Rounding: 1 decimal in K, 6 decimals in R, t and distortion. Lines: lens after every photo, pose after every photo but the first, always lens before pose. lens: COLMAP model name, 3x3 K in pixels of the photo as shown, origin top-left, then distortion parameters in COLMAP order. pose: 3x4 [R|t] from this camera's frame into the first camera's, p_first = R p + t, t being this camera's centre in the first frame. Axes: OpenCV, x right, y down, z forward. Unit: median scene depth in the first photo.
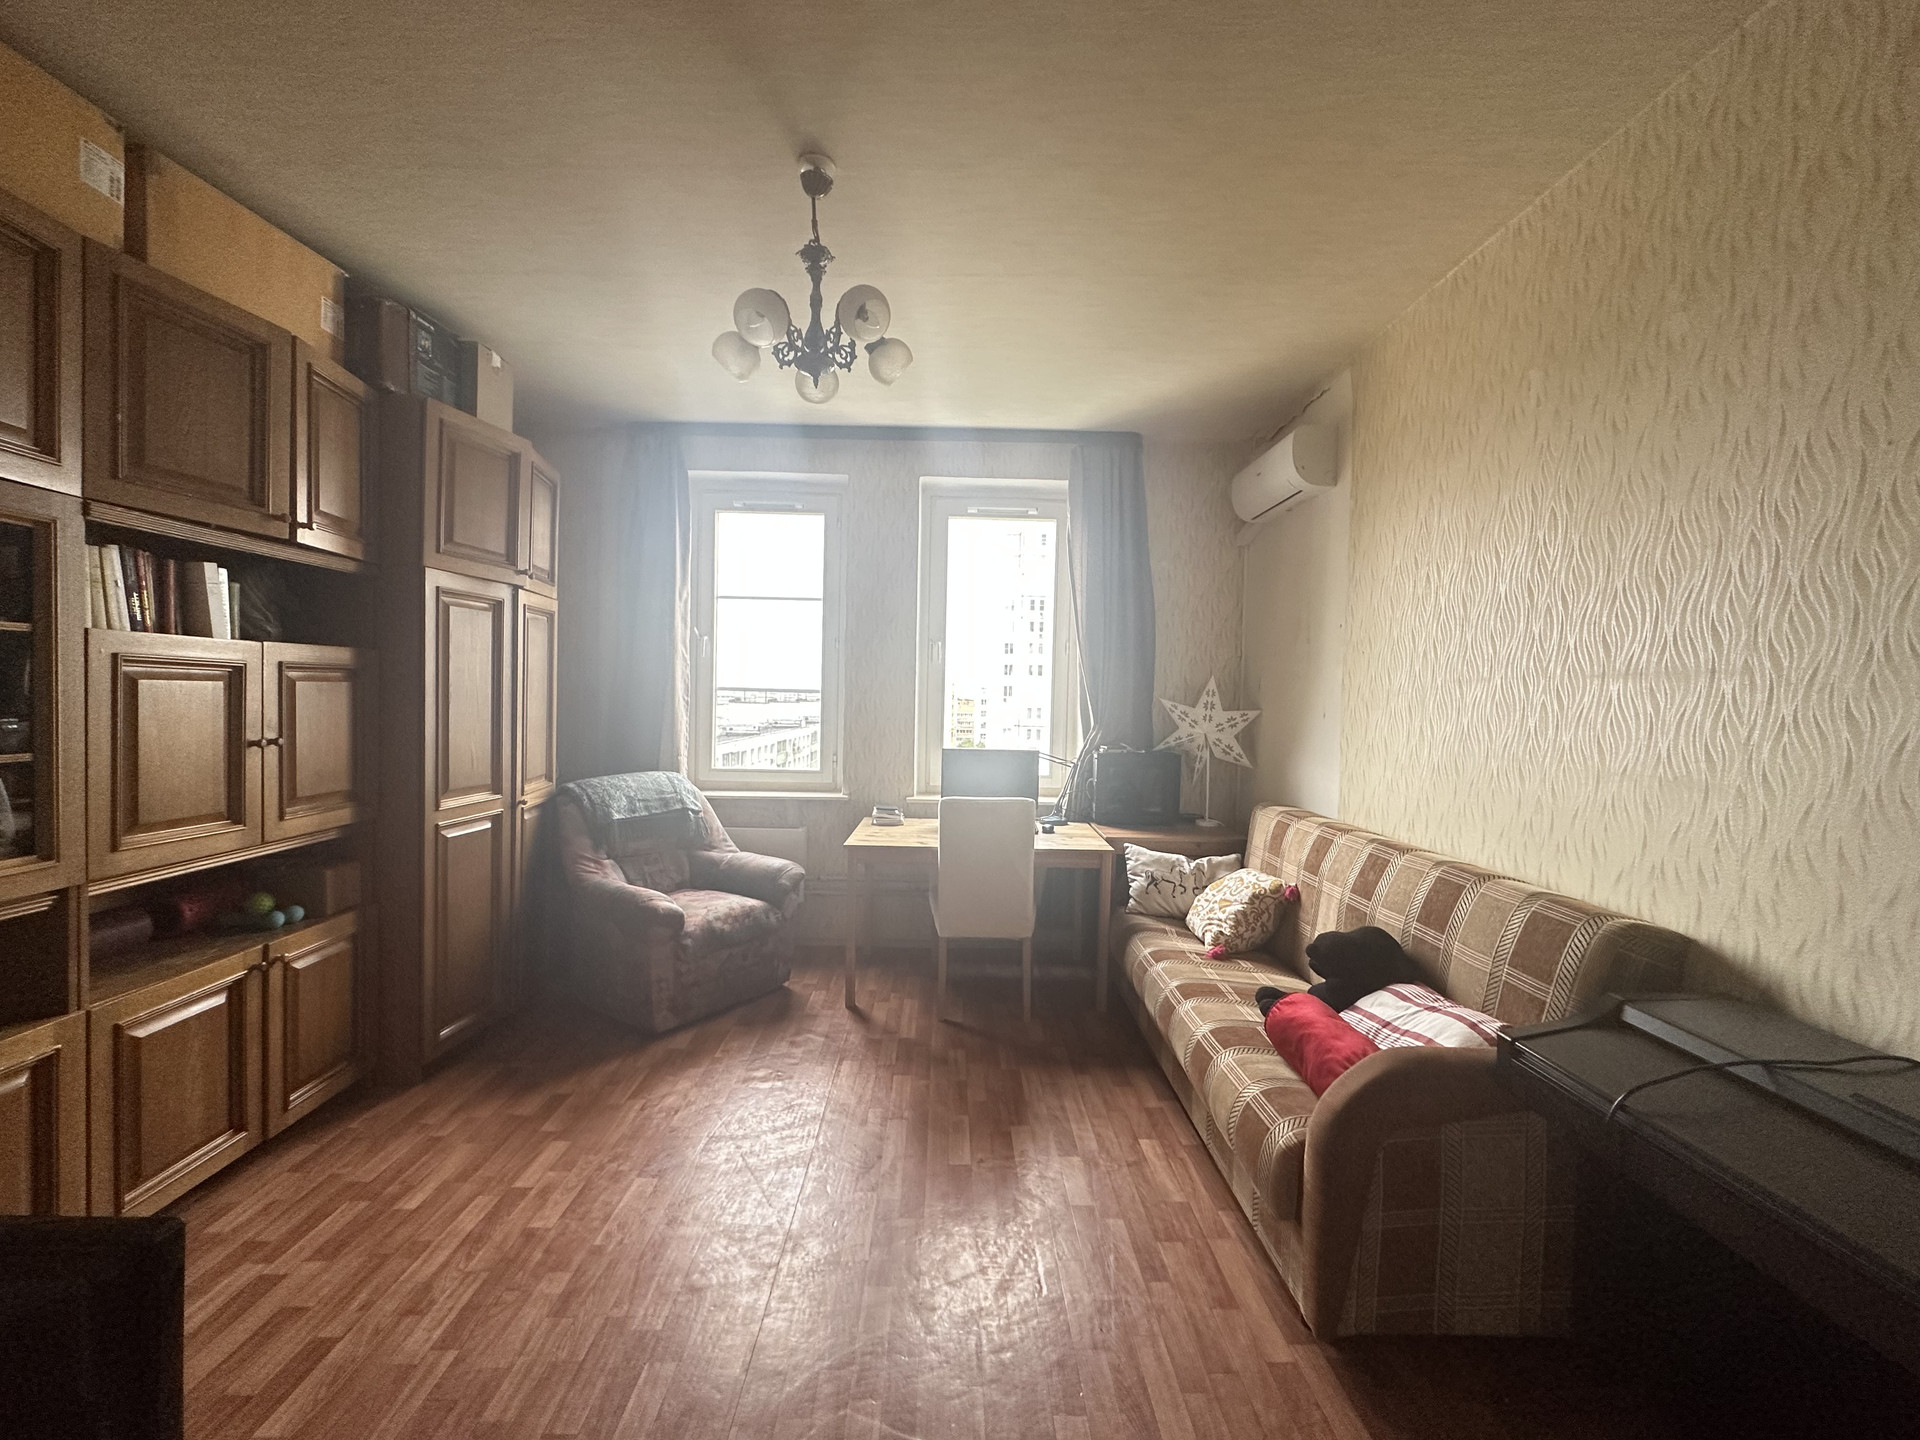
lens RADIAL K [[762.6, 0, 958.1], [0, 762.6, 721.9], [0, 0, 1]] dist [-0.006398, 0.002419]
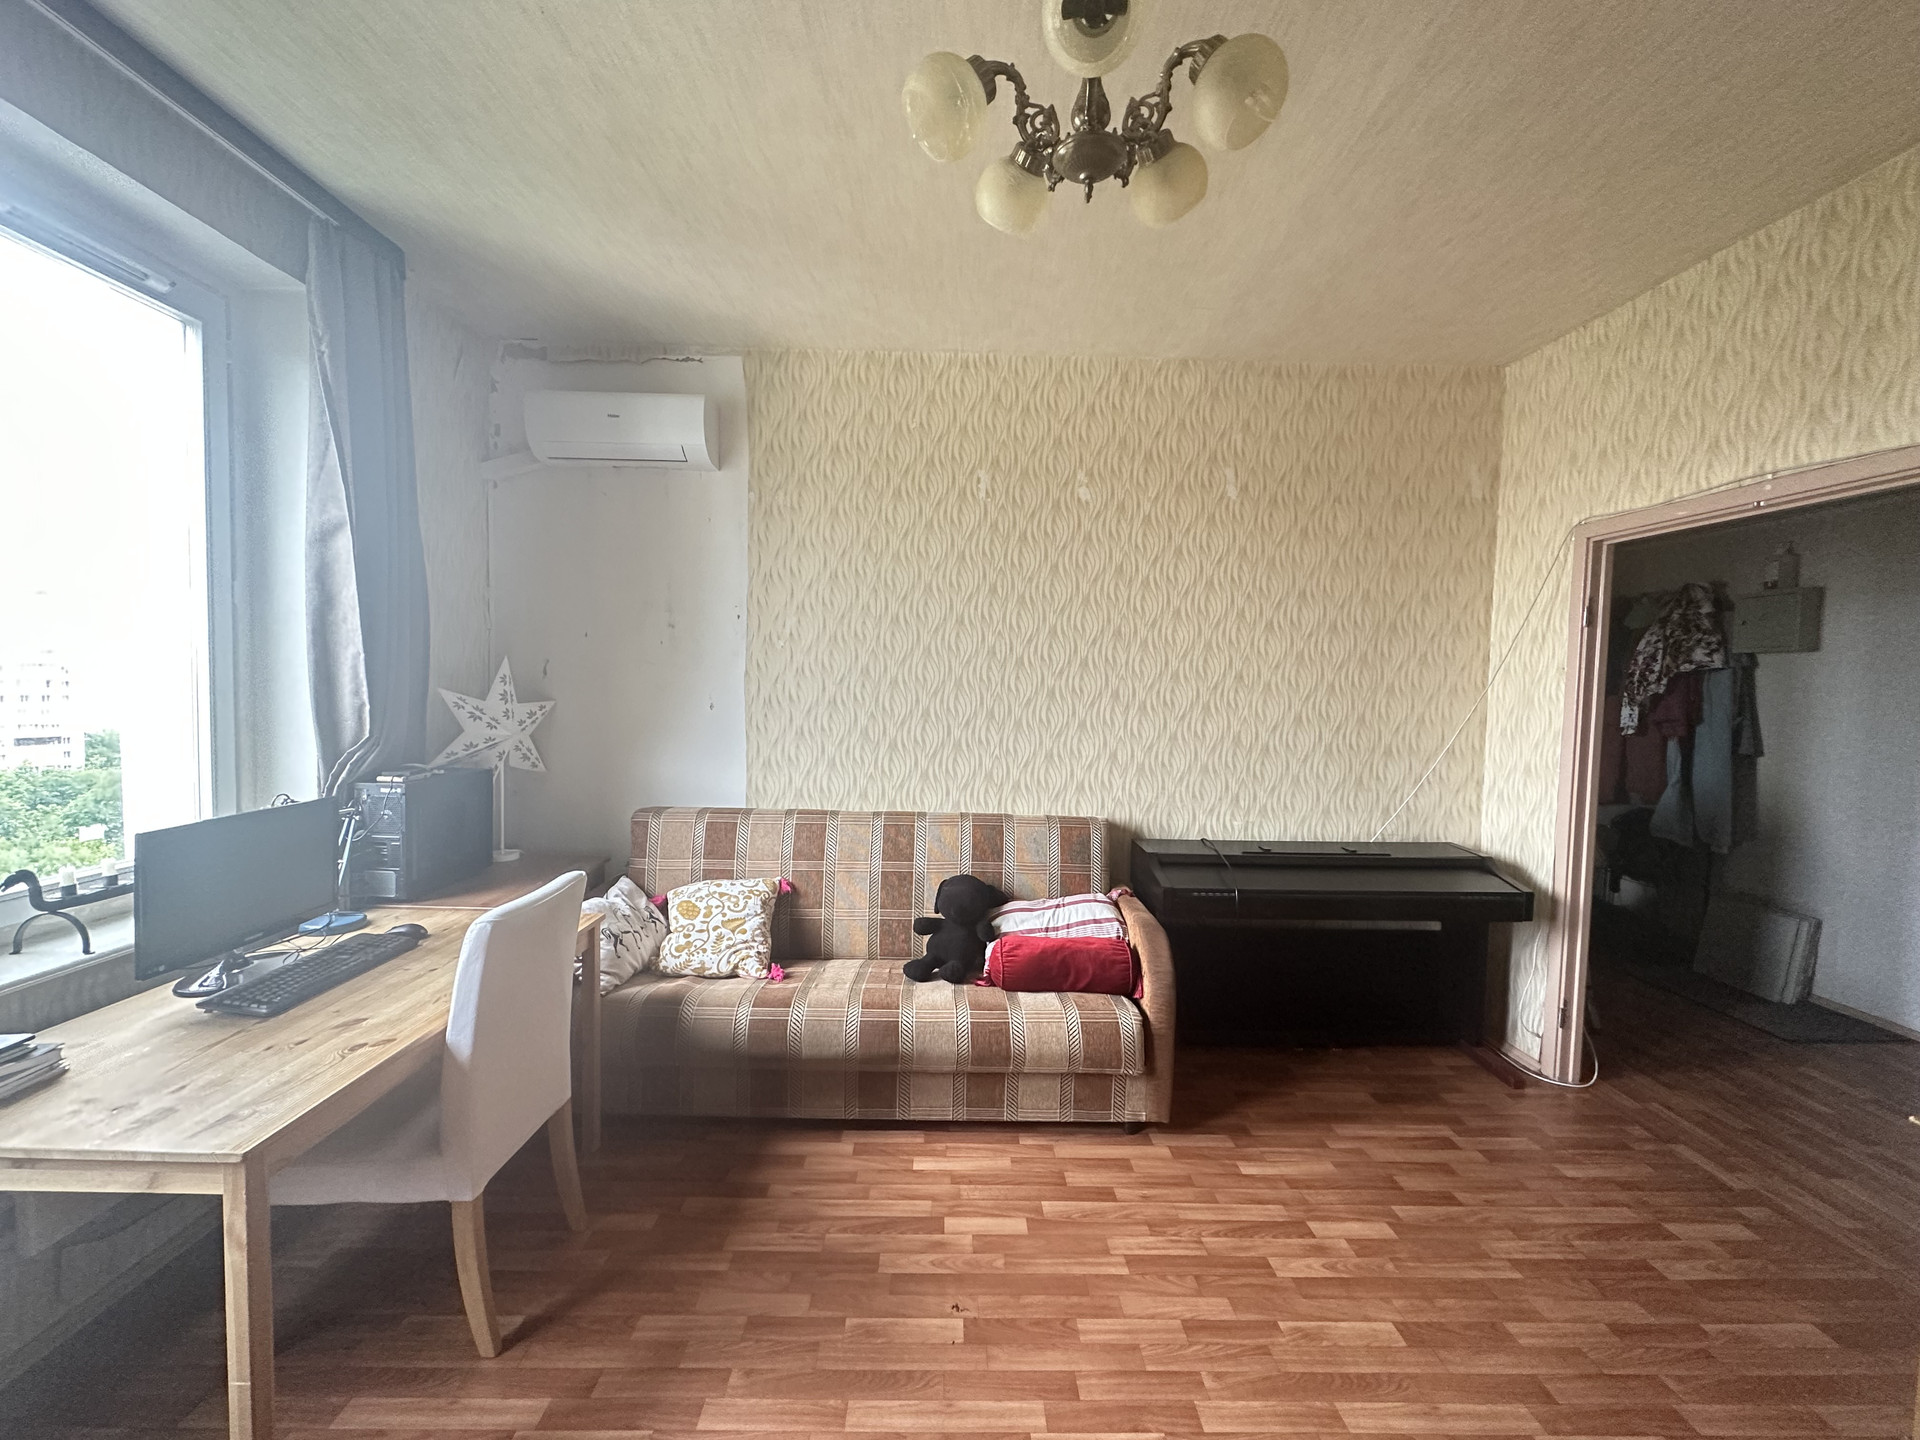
lens RADIAL K [[762.6, 0, 959.7], [0, 762.6, 720.5], [0, 0, 1]] dist [-0.006398, 0.002419]
pose [[-0.000432, -0.070668, 0.997500, -0.535720], [0.010884, 0.997440, 0.070668, -0.060637], [-0.999941, 0.010888, 0.000339, 0.750037]]
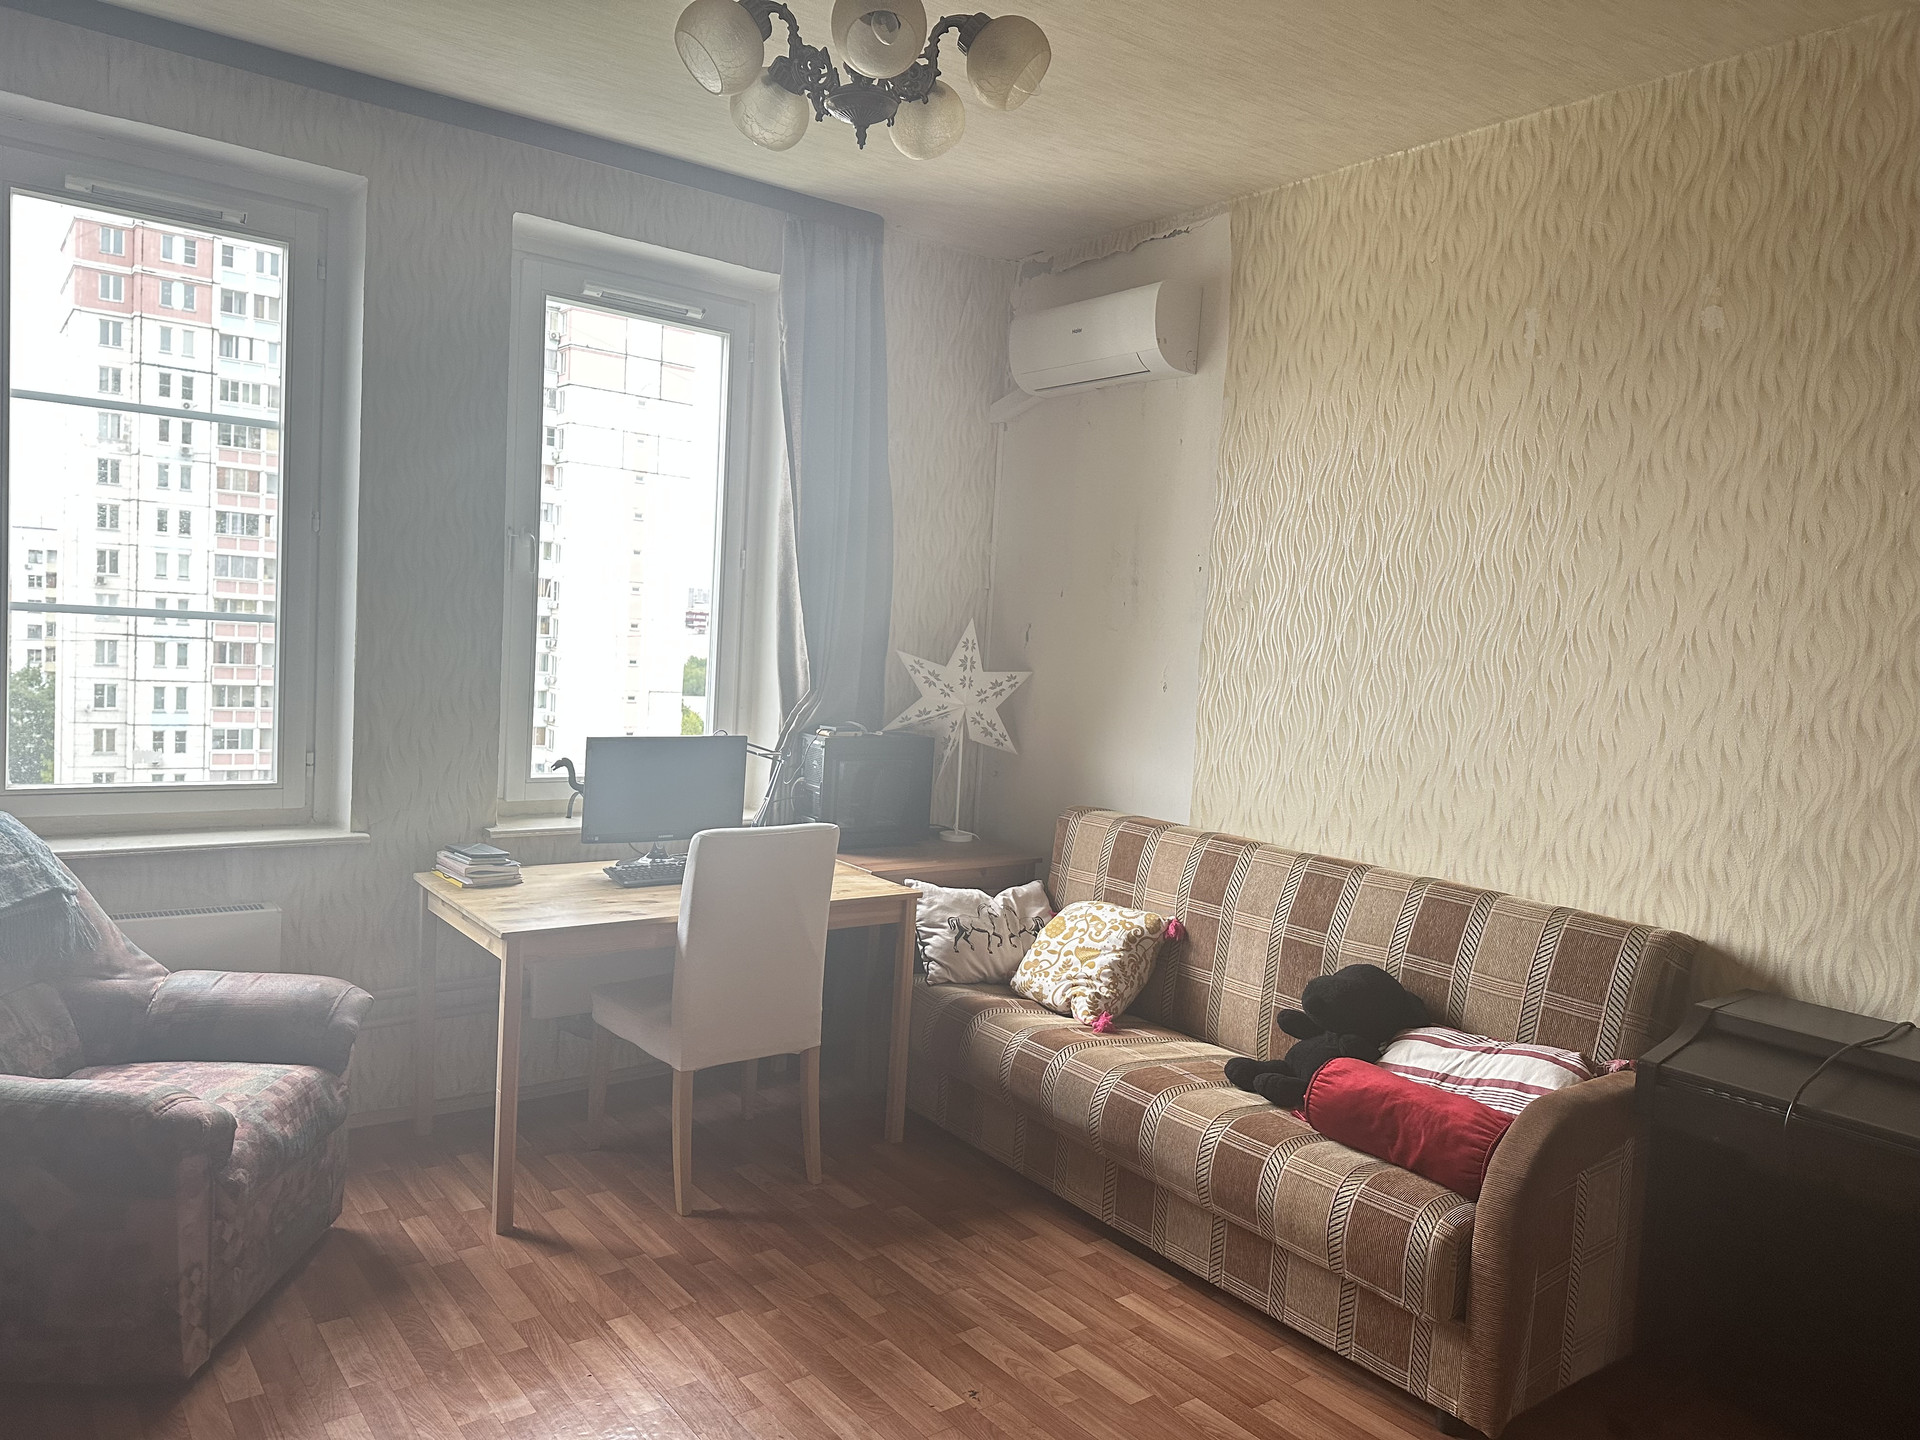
lens RADIAL K [[1322.7, 0, 949.6], [0, 1322.7, 732.1], [0, 0, 1]] dist [0.063773, -0.073607]
pose [[0.805573, -0.021610, 0.592103, -0.494728], [-0.021500, 0.997610, 0.065661, -0.048651], [-0.592107, -0.065625, 0.803183, 0.096437]]
